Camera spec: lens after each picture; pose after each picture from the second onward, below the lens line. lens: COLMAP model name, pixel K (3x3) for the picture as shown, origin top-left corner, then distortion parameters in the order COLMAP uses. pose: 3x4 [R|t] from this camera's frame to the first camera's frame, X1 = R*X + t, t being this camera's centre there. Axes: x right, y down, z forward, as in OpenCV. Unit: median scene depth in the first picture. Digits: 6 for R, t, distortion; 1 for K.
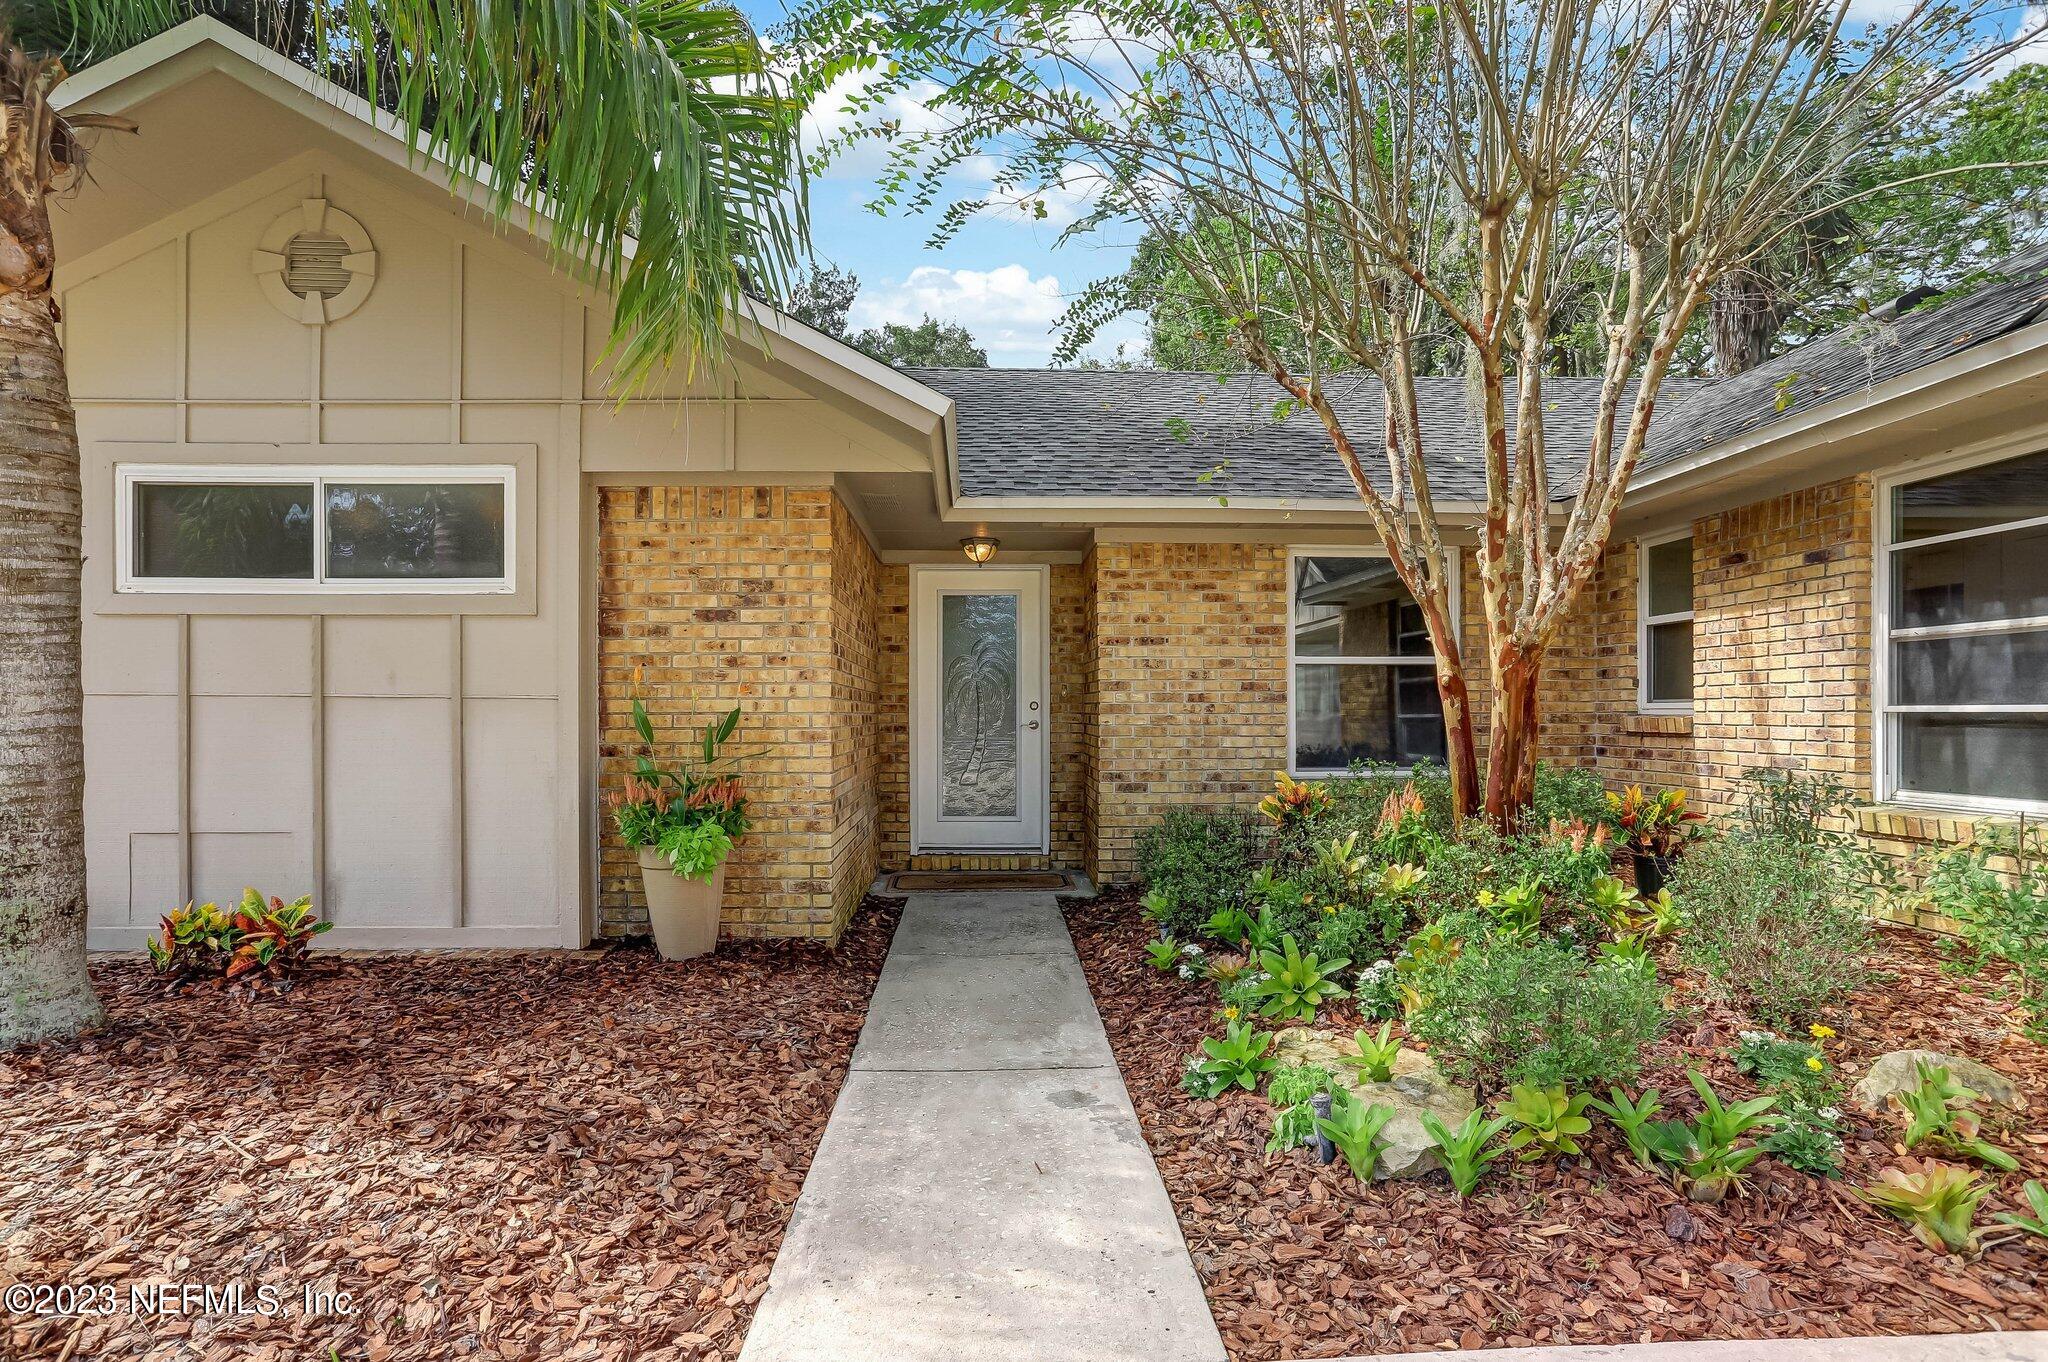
lens RADIAL K [[1002.5, 0, 1013.3], [0, 1002.5, 713.9], [0, 0, 1]] dist [-0.071657, 0.050872]
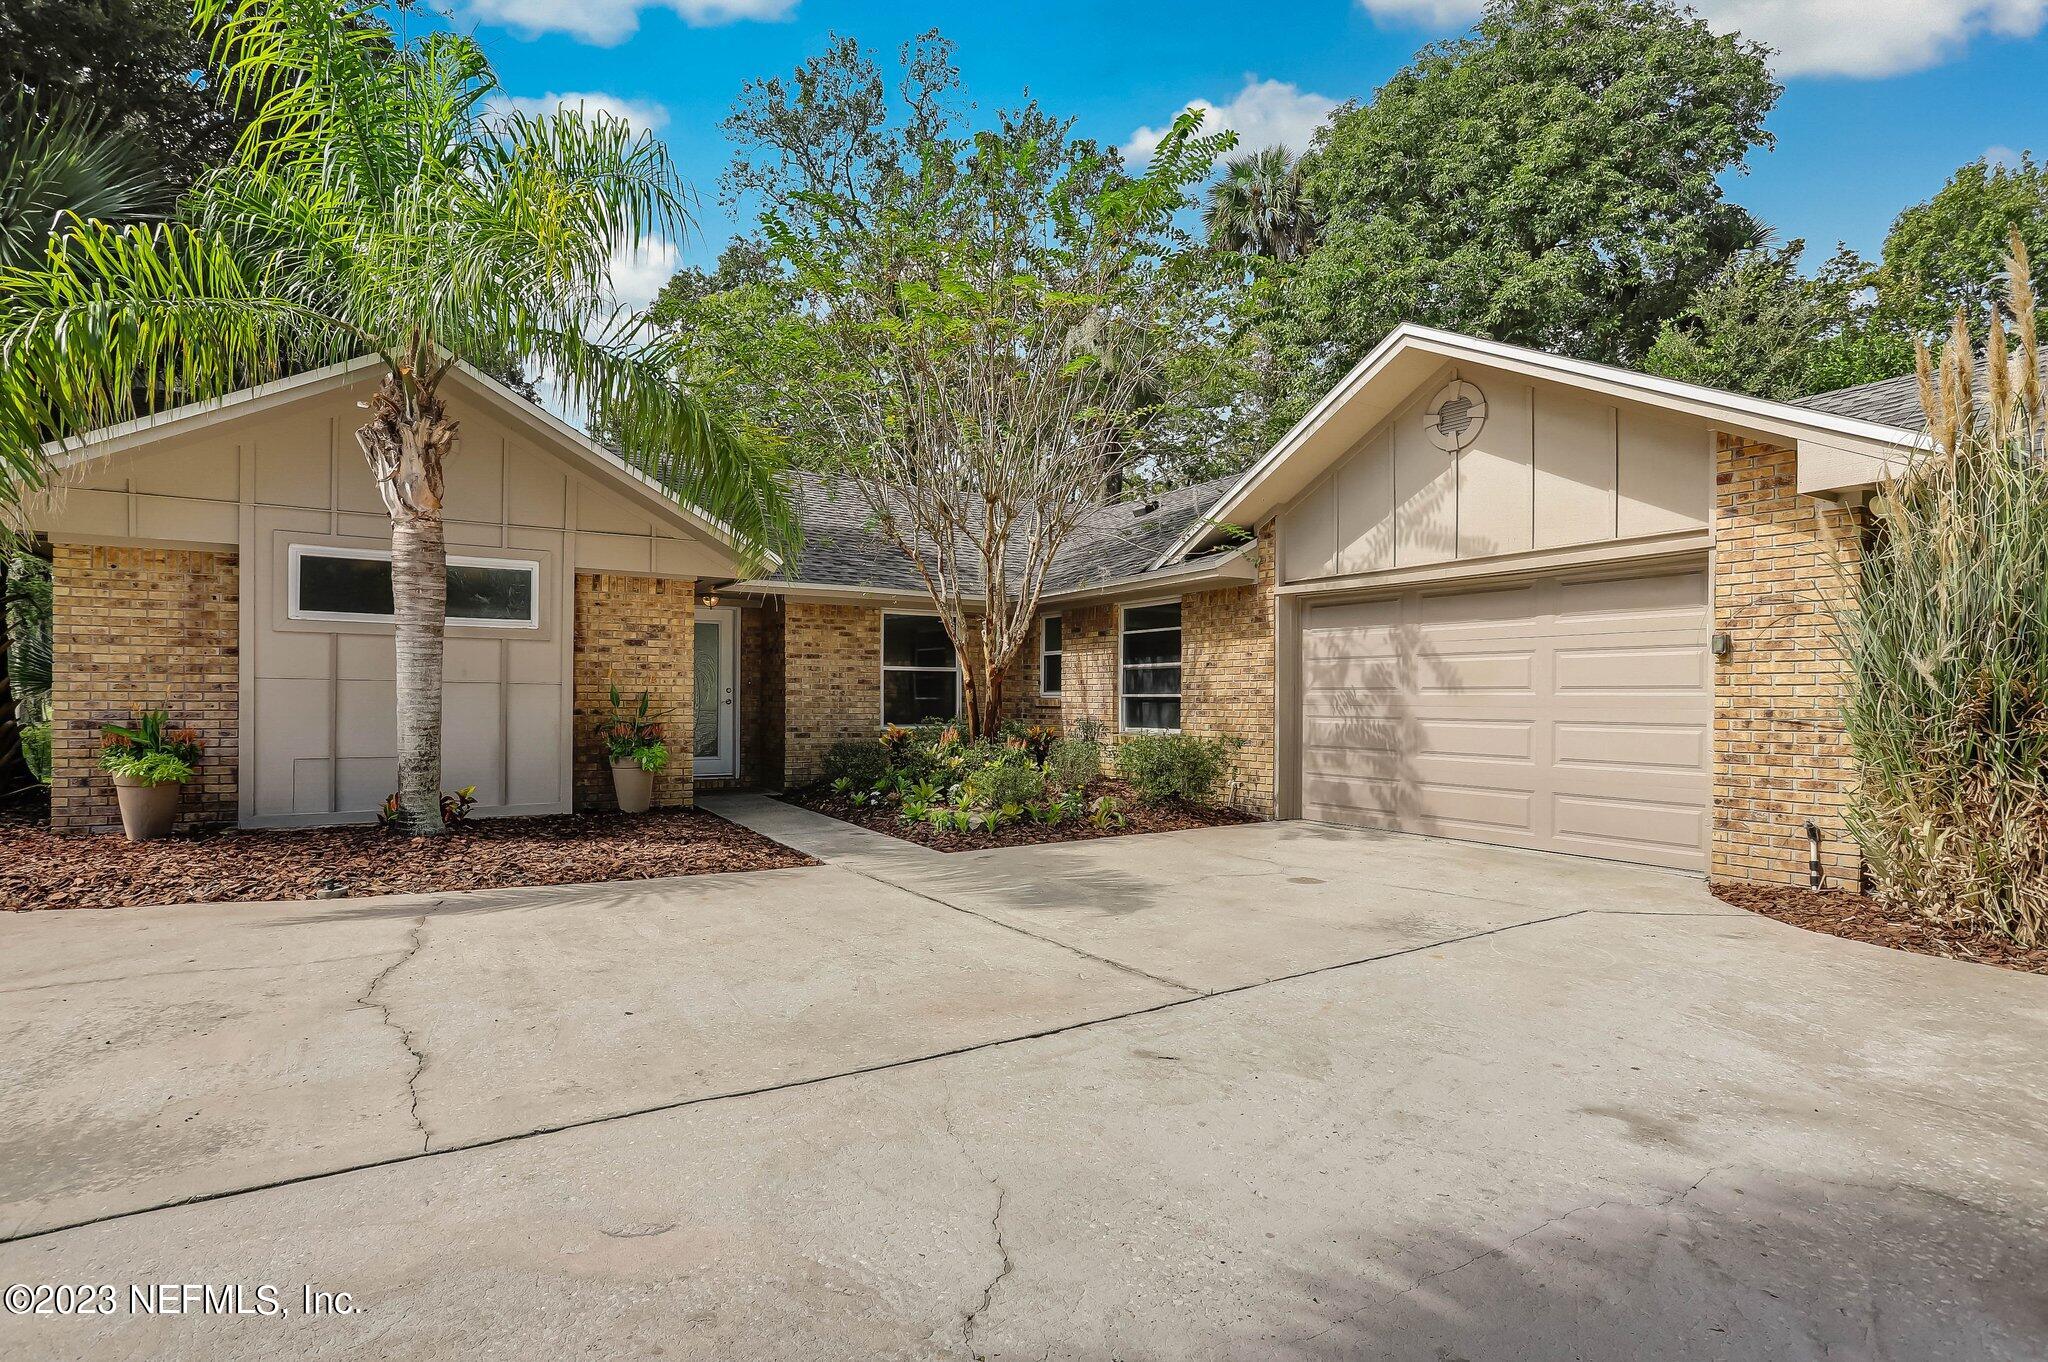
lens RADIAL K [[1026.3, 0, 1028.5], [0, 1026.3, 701.1], [0, 0, 1]] dist [0.002432, 0.001517]
pose [[0.855401, 0.006241, 0.517928, -0.688072], [-0.006786, 0.999977, -0.000843, 0.012461], [-0.517921, -0.002794, 0.855424, -1.139916]]
